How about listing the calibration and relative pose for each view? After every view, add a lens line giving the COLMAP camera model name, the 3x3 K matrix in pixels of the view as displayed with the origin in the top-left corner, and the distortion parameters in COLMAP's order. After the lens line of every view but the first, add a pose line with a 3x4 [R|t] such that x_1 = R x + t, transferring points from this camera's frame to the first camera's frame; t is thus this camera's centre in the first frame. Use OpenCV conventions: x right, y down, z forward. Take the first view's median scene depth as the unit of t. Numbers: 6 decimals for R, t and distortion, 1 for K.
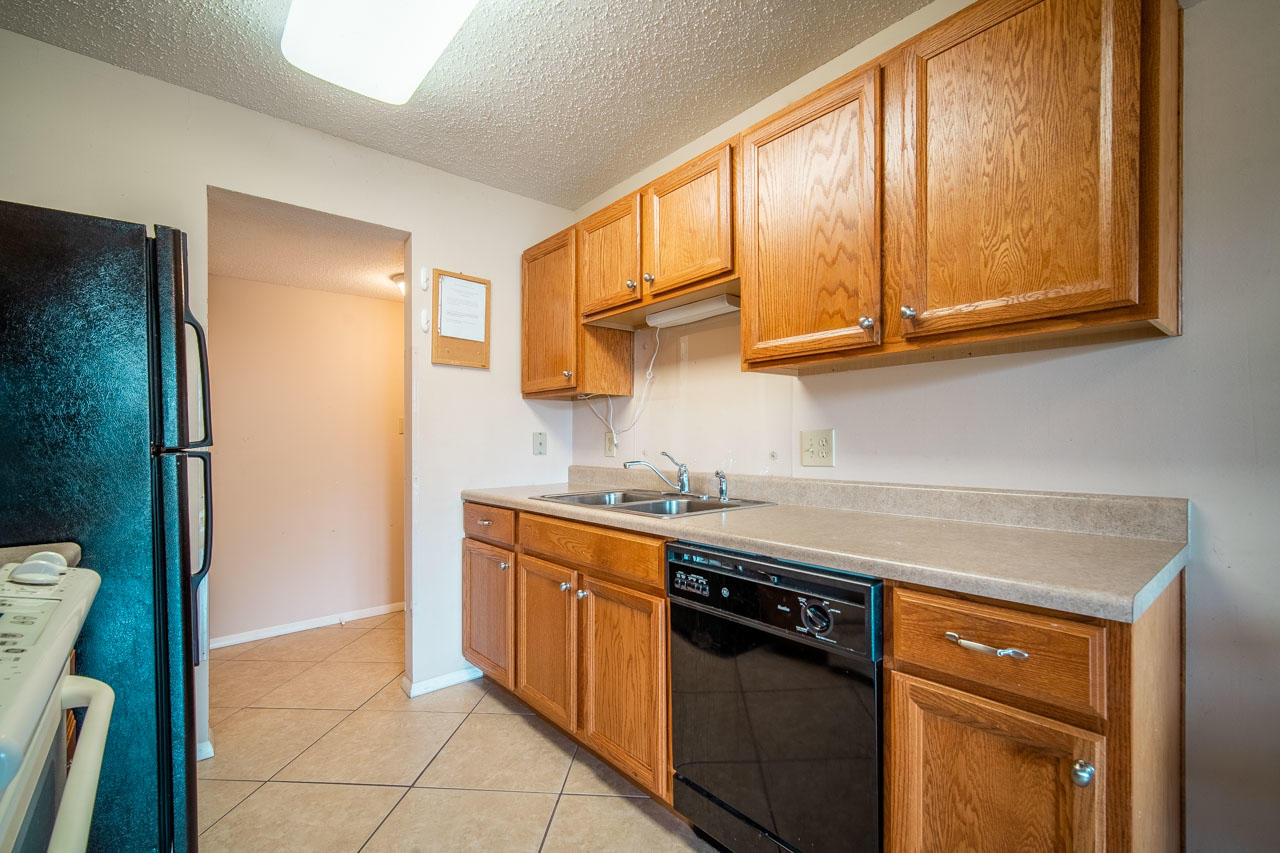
lens RADIAL K [[556.4, 0, 640.4], [0, 556.4, 445.9], [0, 0, 1]] dist [0.000966, 0.000024]
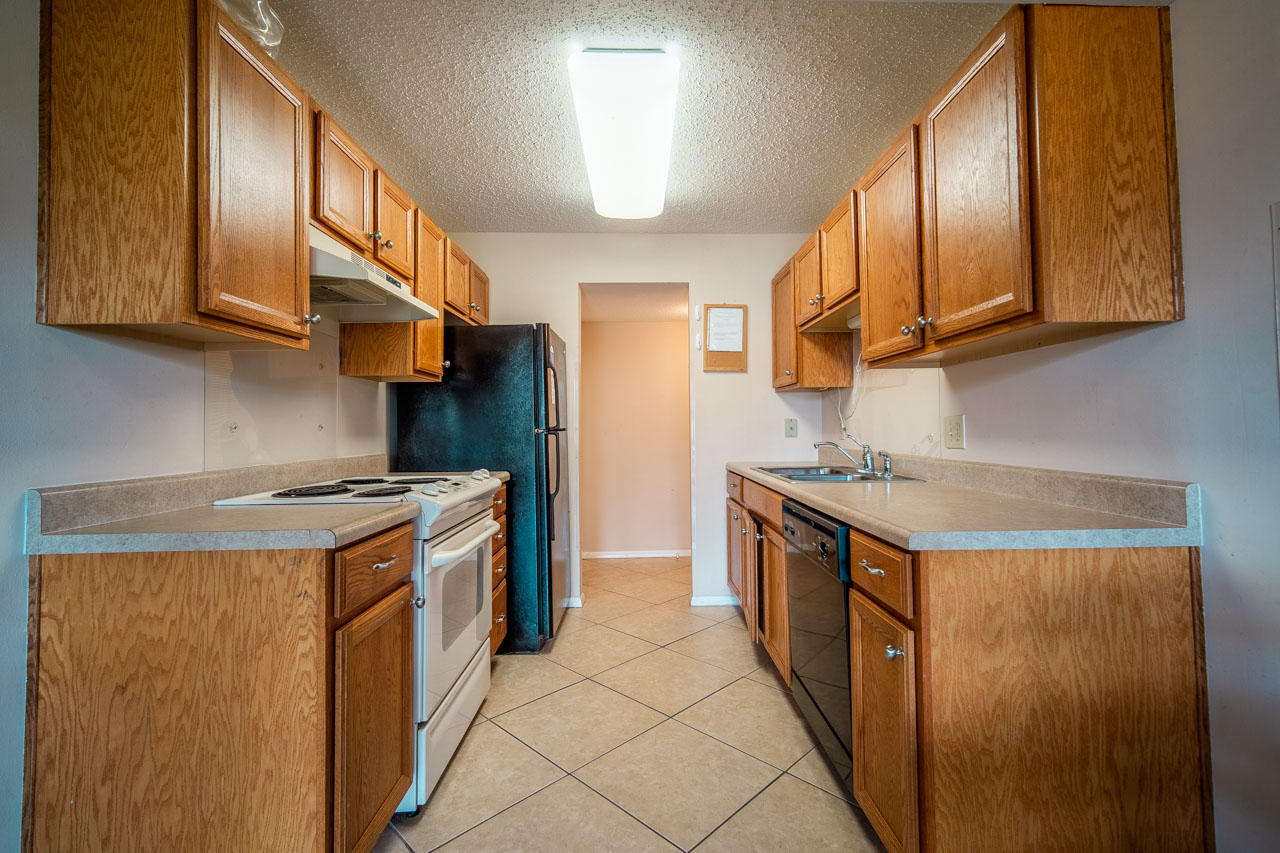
lens RADIAL K [[560.9, 0, 640.0], [0, 560.9, 426.5], [0, 0, 1]] dist [0.000638, 0.000078]
pose [[0.765464, -0.001033, -0.643478, 0.452082], [-0.004190, 0.999970, -0.006589, 0.002597], [0.643466, 0.007740, 0.765436, -0.207441]]
